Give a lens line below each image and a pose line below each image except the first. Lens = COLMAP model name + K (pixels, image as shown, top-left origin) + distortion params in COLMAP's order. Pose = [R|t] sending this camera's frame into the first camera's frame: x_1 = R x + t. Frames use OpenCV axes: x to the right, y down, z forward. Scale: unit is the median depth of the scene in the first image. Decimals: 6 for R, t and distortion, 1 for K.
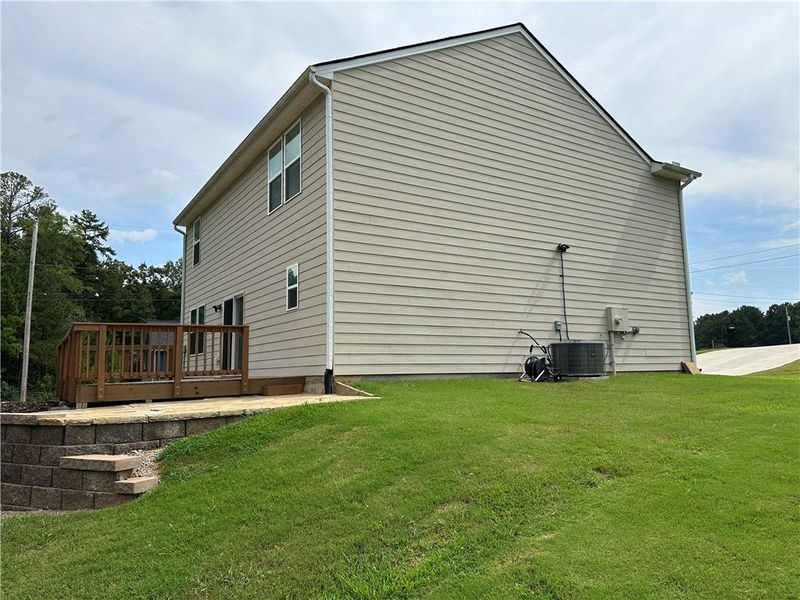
lens RADIAL K [[554.4, 0, 397.0], [0, 554.4, 307.2], [0, 0, 1]] dist [0.025216, -0.010259]
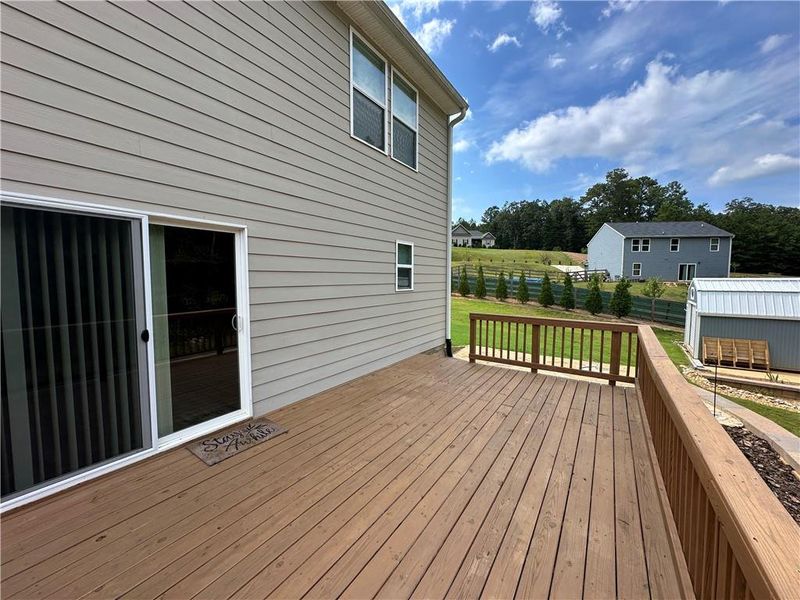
lens RADIAL K [[318.1, 0, 401.8], [0, 318.1, 296.9], [0, 0, 1]] dist [-0.004805, -0.000366]
pose [[-0.407519, -0.044254, 0.912124, -0.599062], [-0.101599, 0.994821, 0.002874, 0.012387], [-0.907527, -0.091499, -0.409905, 1.079825]]
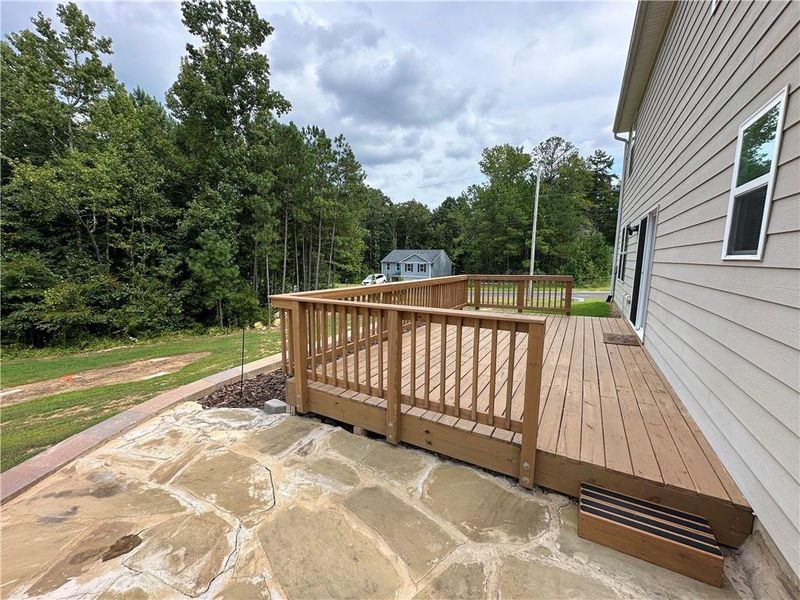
lens RADIAL K [[318.1, 0, 401.6], [0, 318.1, 297.4], [0, 0, 1]] dist [-0.004805, -0.000366]
pose [[0.457422, 0.139695, -0.878209, -0.100168], [0.079979, 0.977118, 0.197086, -0.023230], [0.885646, -0.160389, 0.435783, 0.653455]]
